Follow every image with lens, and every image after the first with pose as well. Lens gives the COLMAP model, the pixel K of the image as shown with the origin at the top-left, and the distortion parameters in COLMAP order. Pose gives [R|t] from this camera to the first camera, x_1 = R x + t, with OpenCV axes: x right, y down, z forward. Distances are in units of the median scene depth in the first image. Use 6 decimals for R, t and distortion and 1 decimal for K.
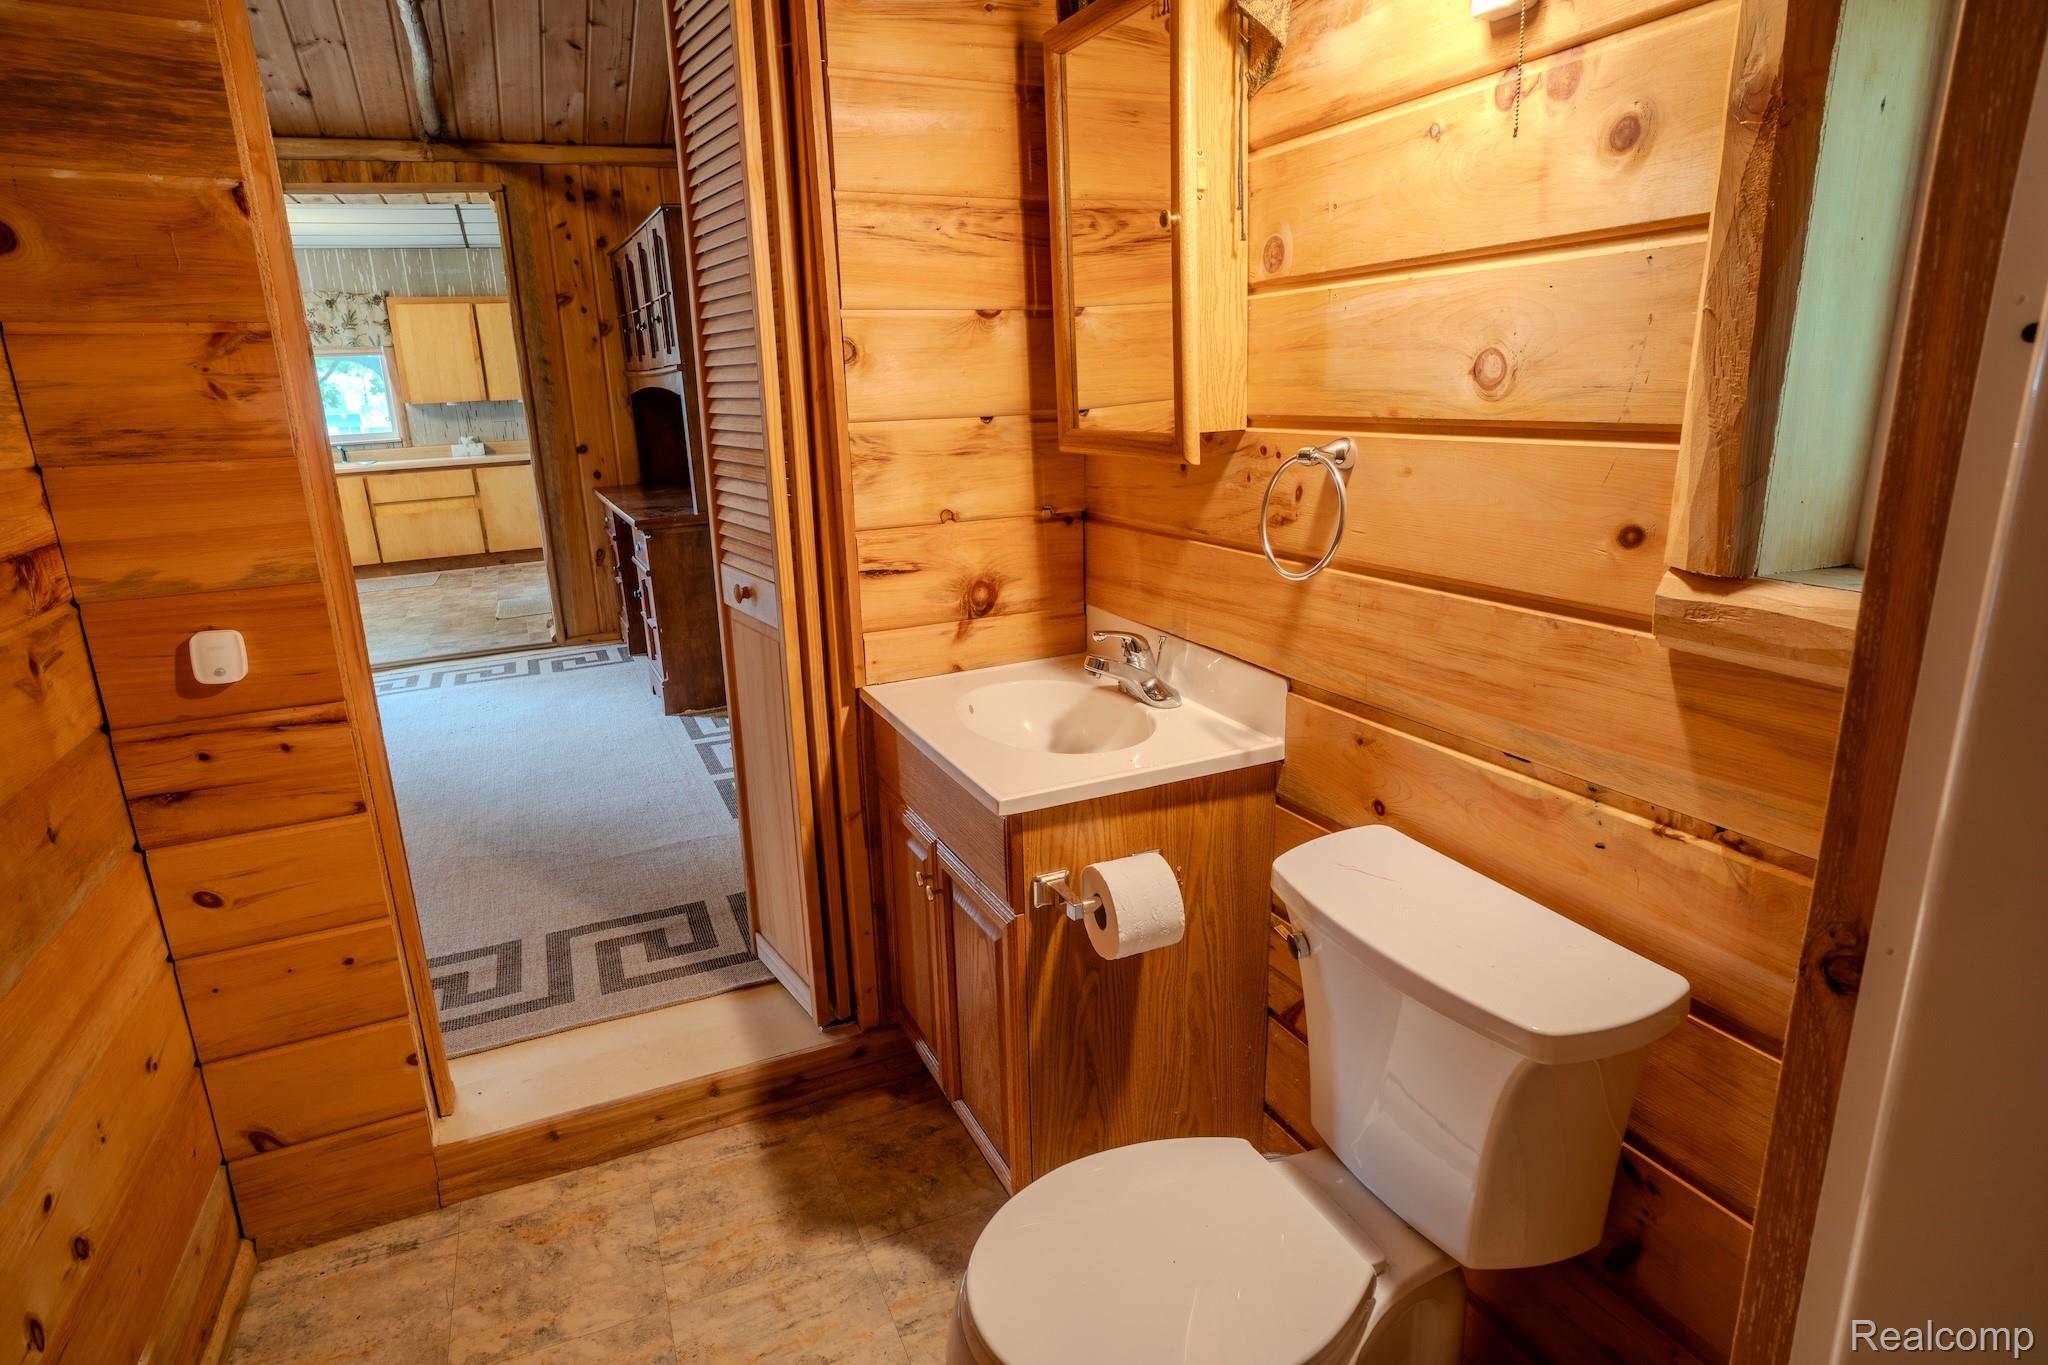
lens RADIAL K [[1114.6, 0, 1024.1], [0, 1114.6, 679.1], [0, 0, 1]] dist [-0.050753, 0.034824]
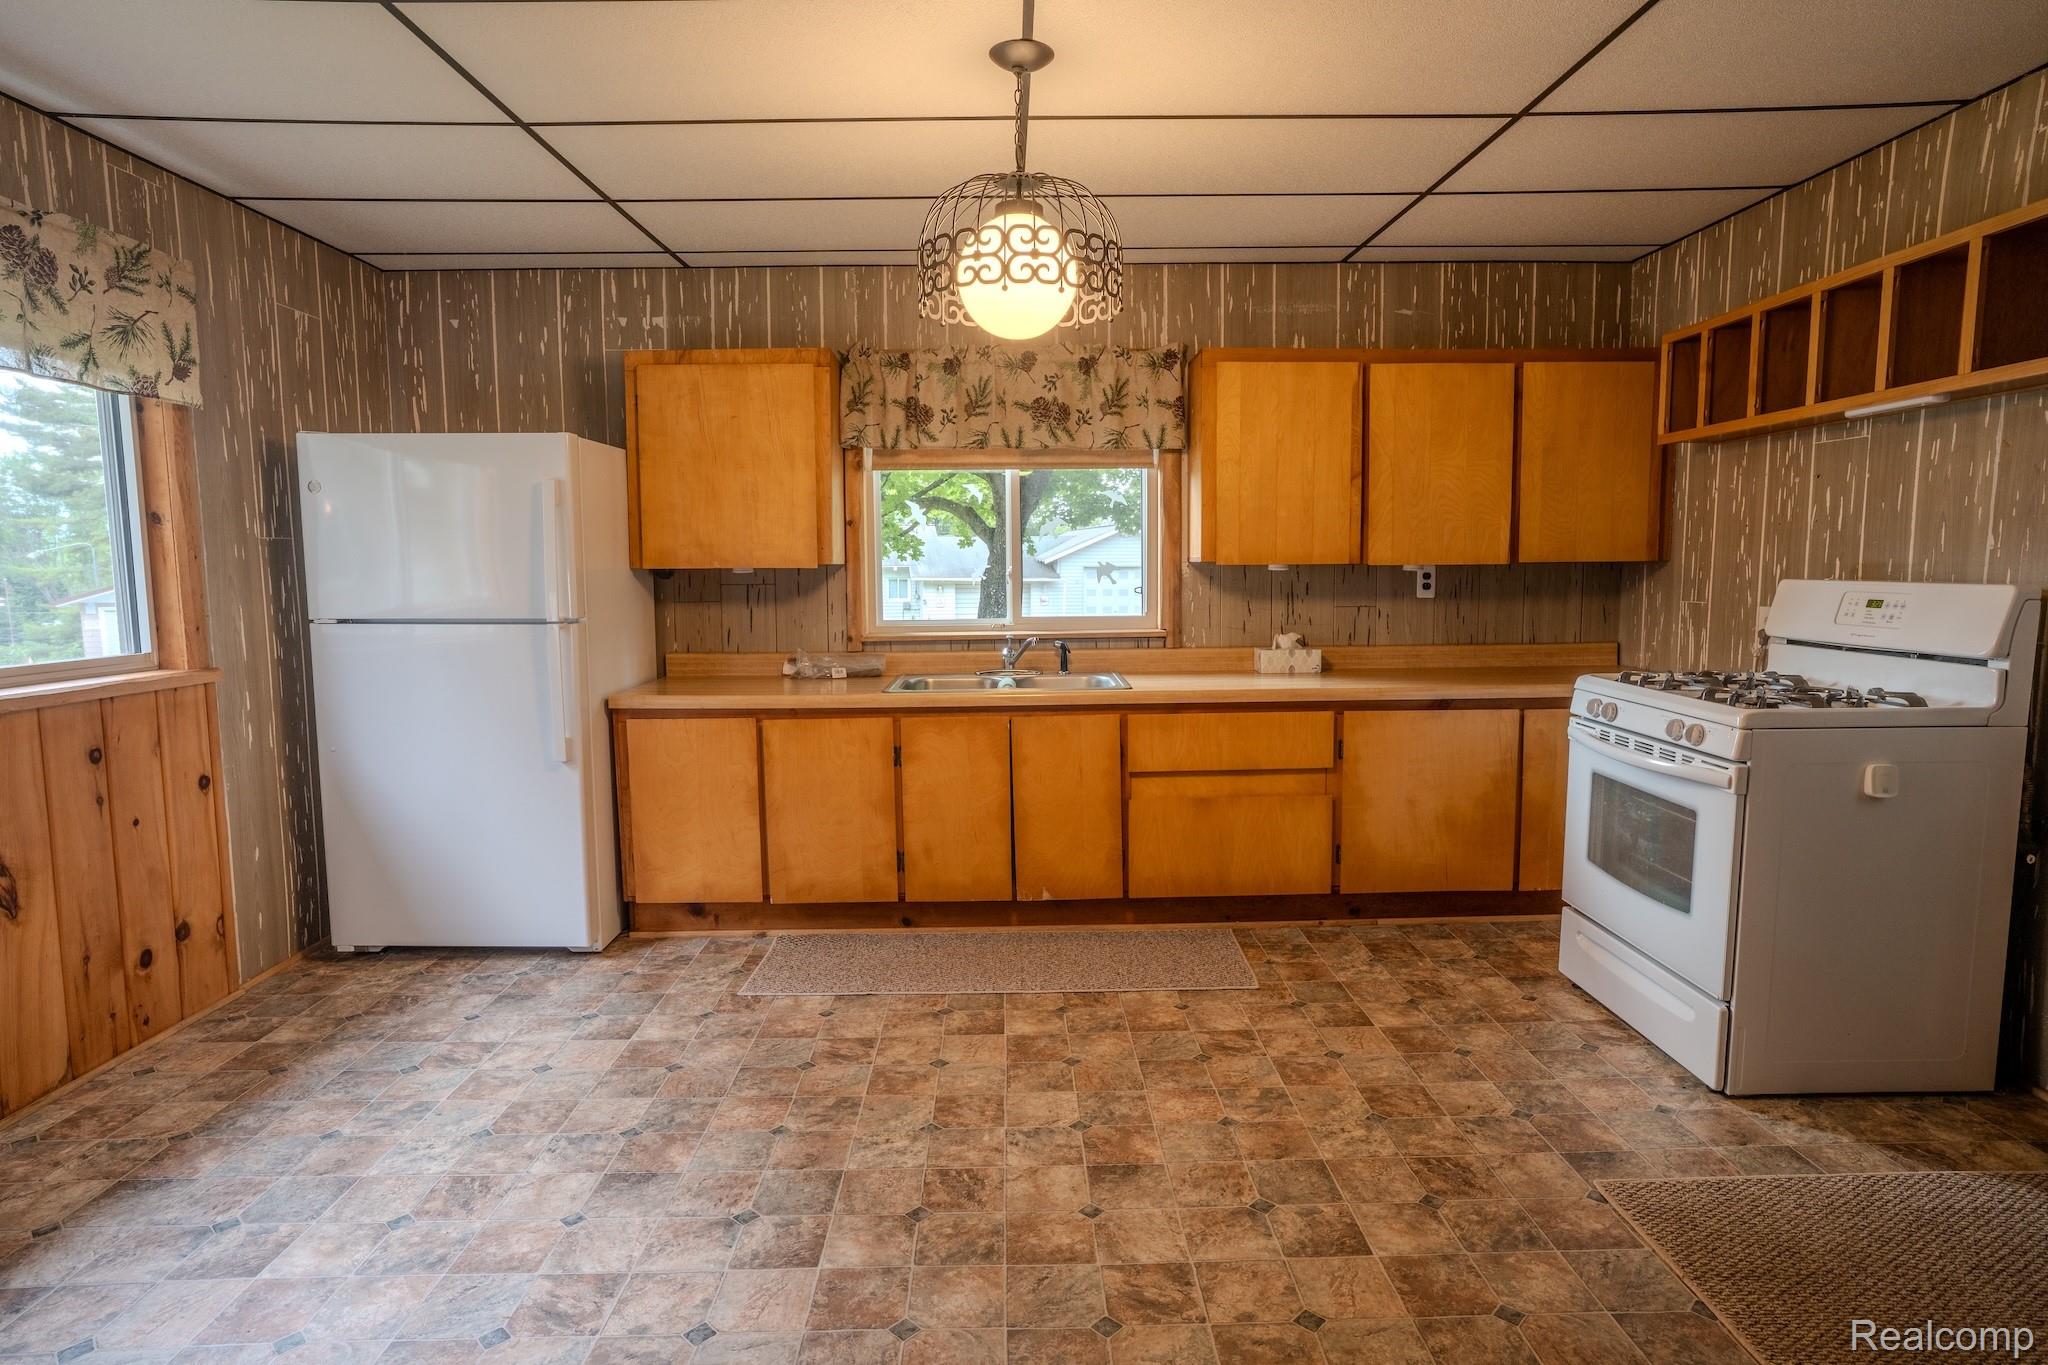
lens RADIAL K [[1114.6, 0, 1034.8], [0, 1114.6, 674.3], [0, 0, 1]] dist [-0.050753, 0.034824]
pose [[0.915597, 0.074056, -0.395220, -0.452088], [-0.131167, 0.984136, -0.119467, -0.141299], [0.380103, 0.161223, 0.910785, 0.559643]]
